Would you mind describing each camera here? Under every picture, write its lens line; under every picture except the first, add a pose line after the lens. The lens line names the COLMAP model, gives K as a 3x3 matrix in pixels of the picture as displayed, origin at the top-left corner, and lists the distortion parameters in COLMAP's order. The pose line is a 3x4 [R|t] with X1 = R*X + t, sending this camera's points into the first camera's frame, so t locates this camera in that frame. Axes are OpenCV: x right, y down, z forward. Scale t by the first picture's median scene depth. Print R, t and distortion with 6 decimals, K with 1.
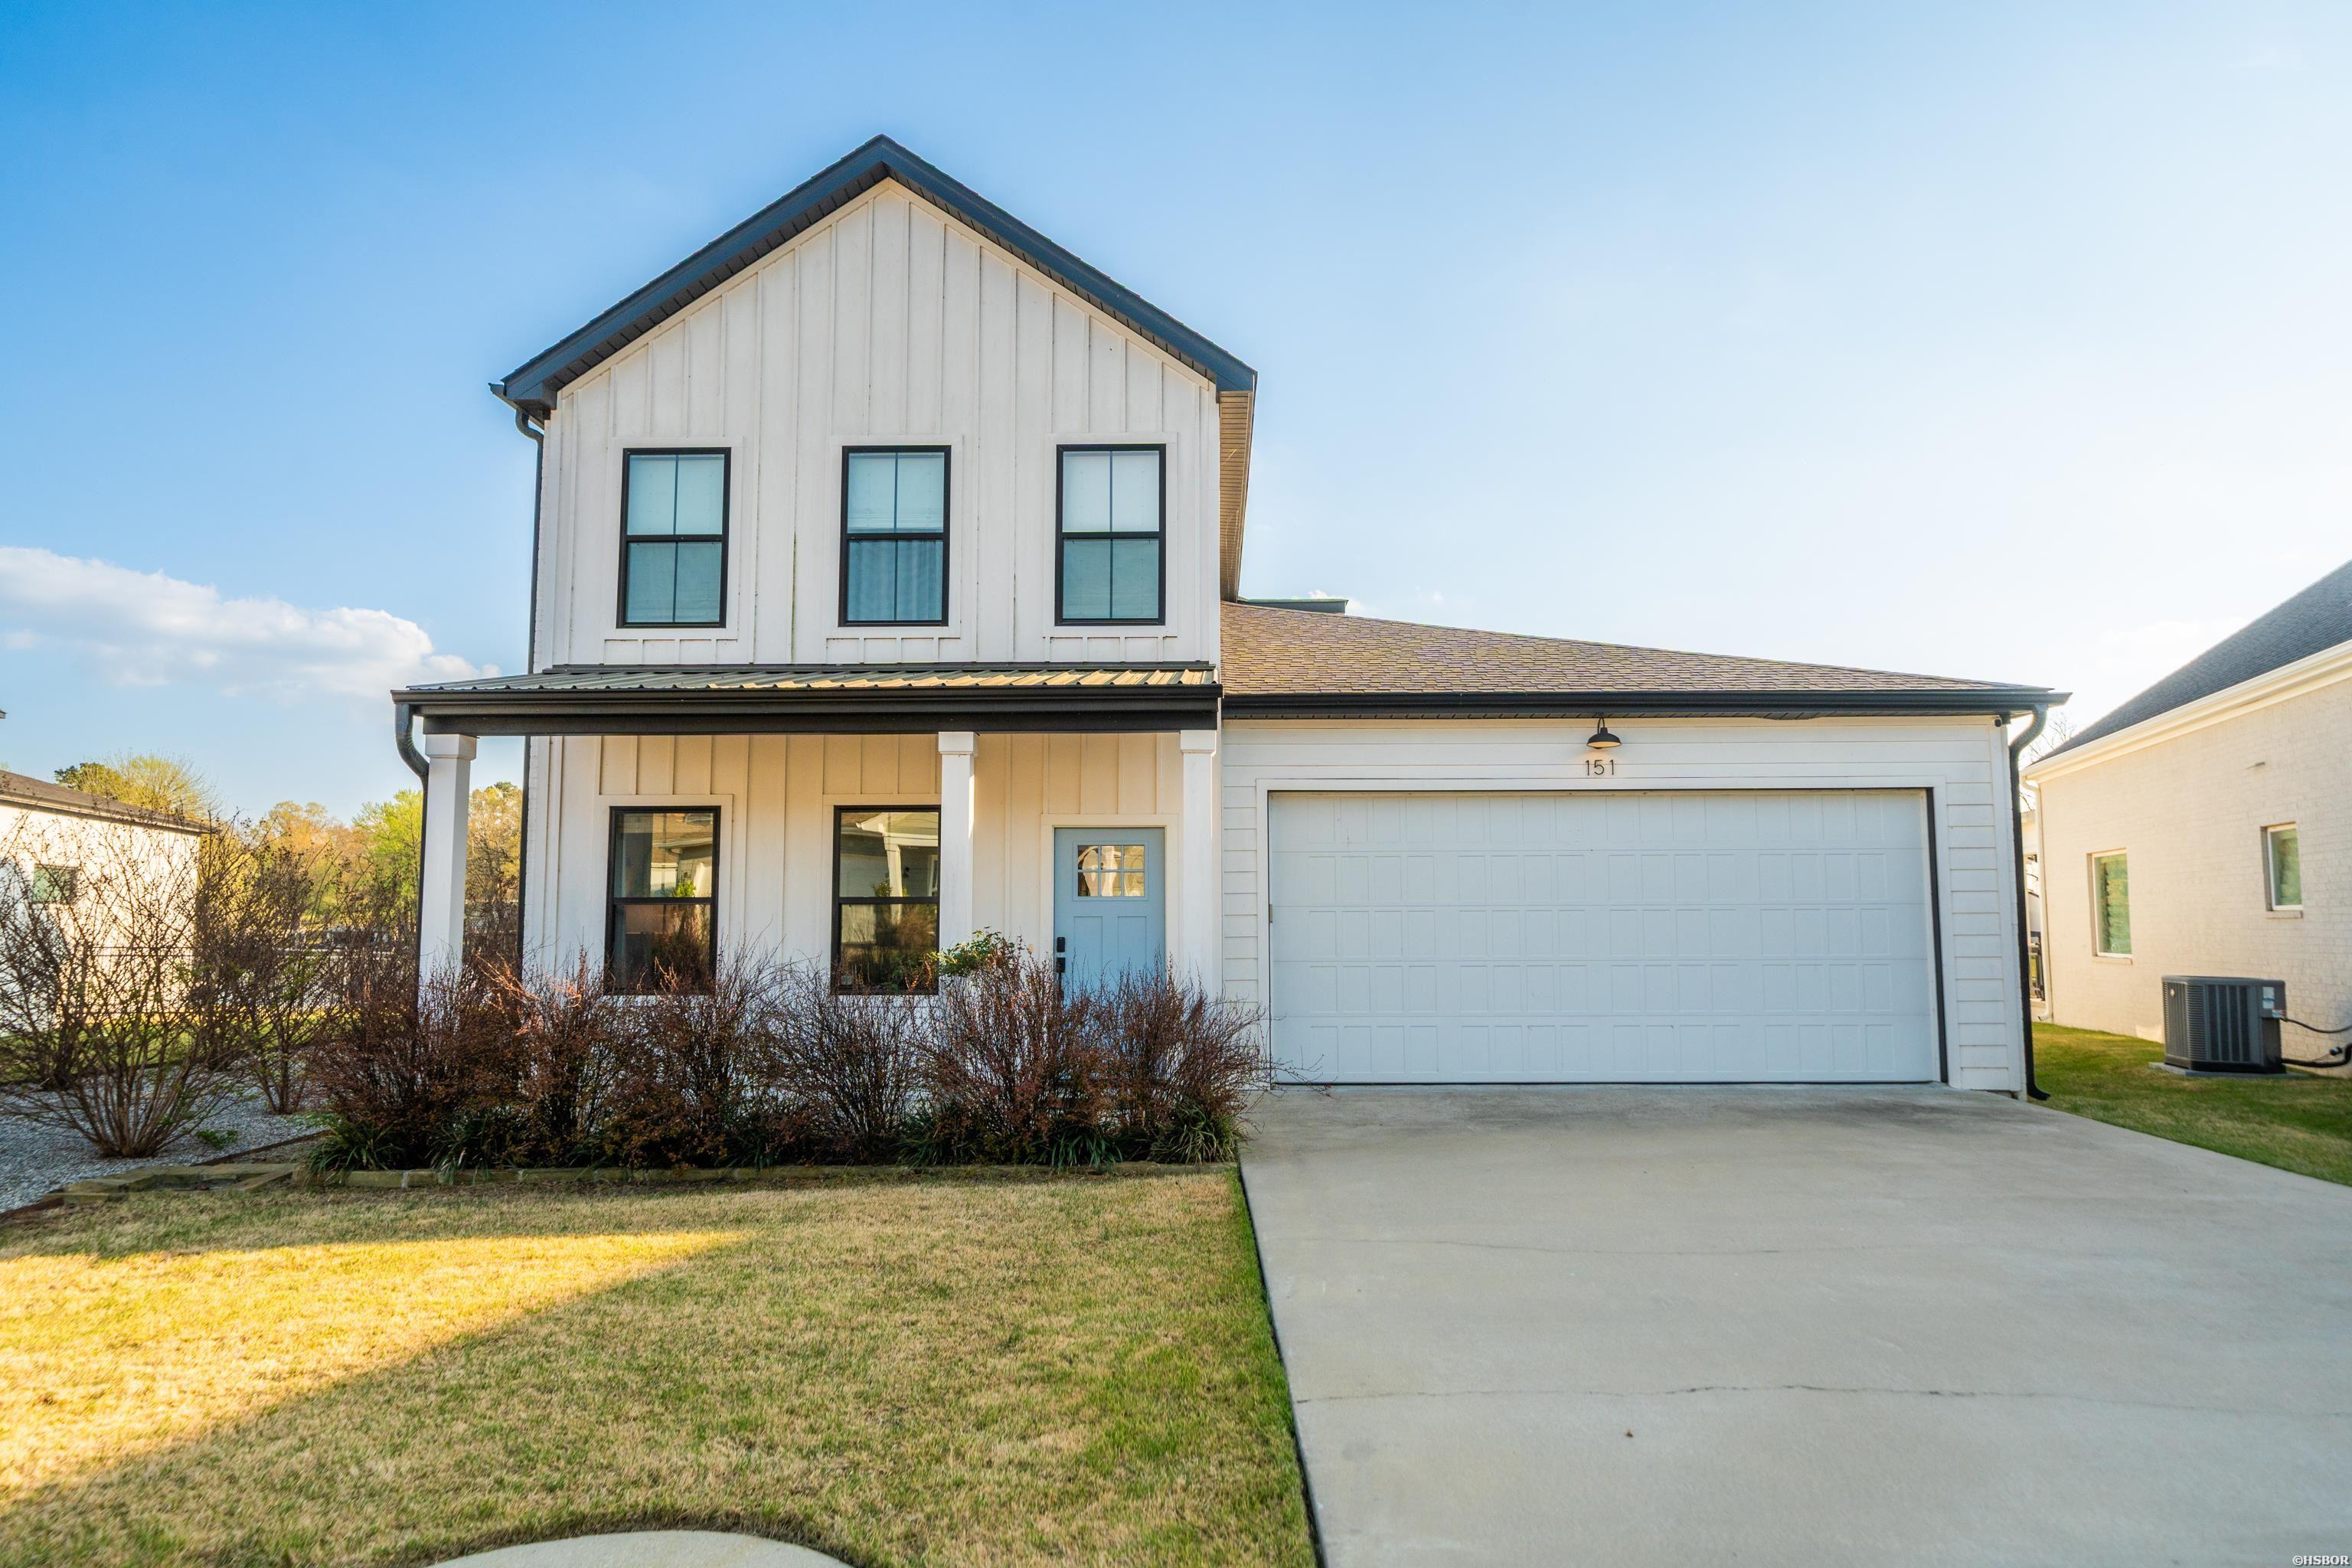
lens RADIAL K [[1466.5, 0, 1176.3], [0, 1466.5, 784.1], [0, 0, 1]] dist [0.000974, -0.000097]
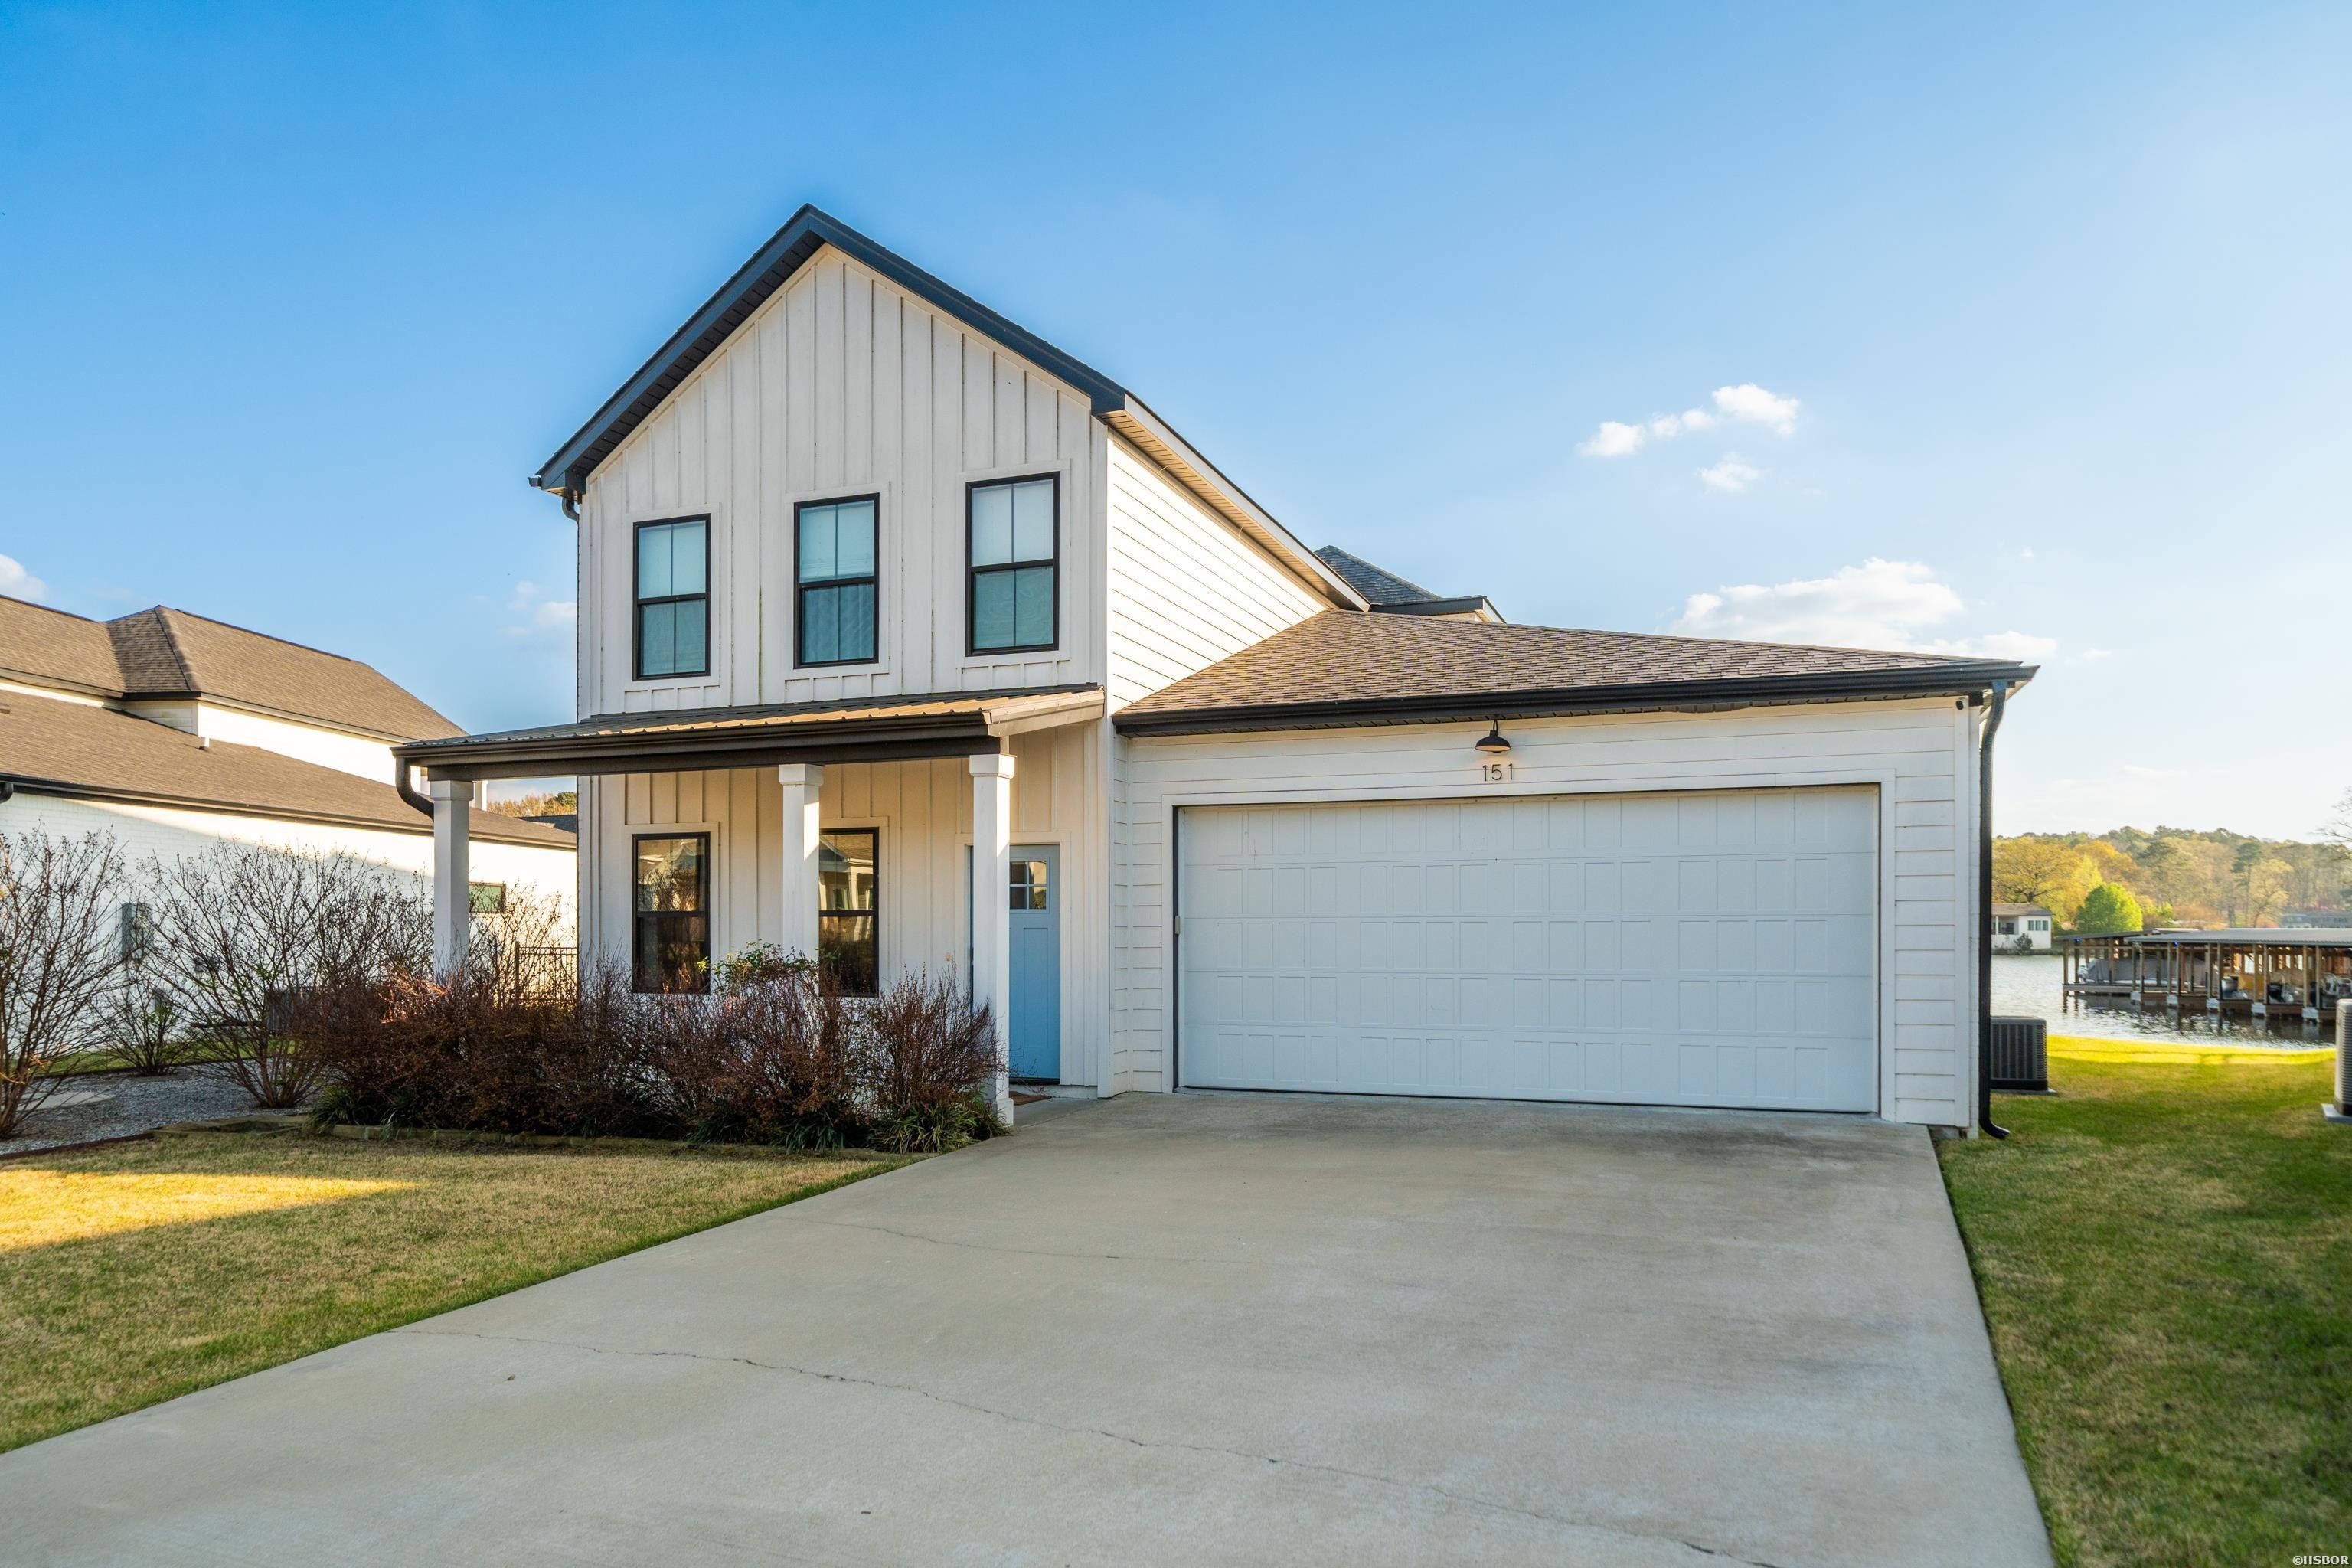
lens RADIAL K [[1458.5, 0, 1171.0], [0, 1458.5, 919.7], [0, 0, 1]] dist [0.009935, 0.000585]
pose [[0.942368, 0.000627, -0.334577, 0.410673], [0.030154, 0.995770, 0.086797, -0.004884], [0.333216, -0.091884, 0.938363, 0.033666]]
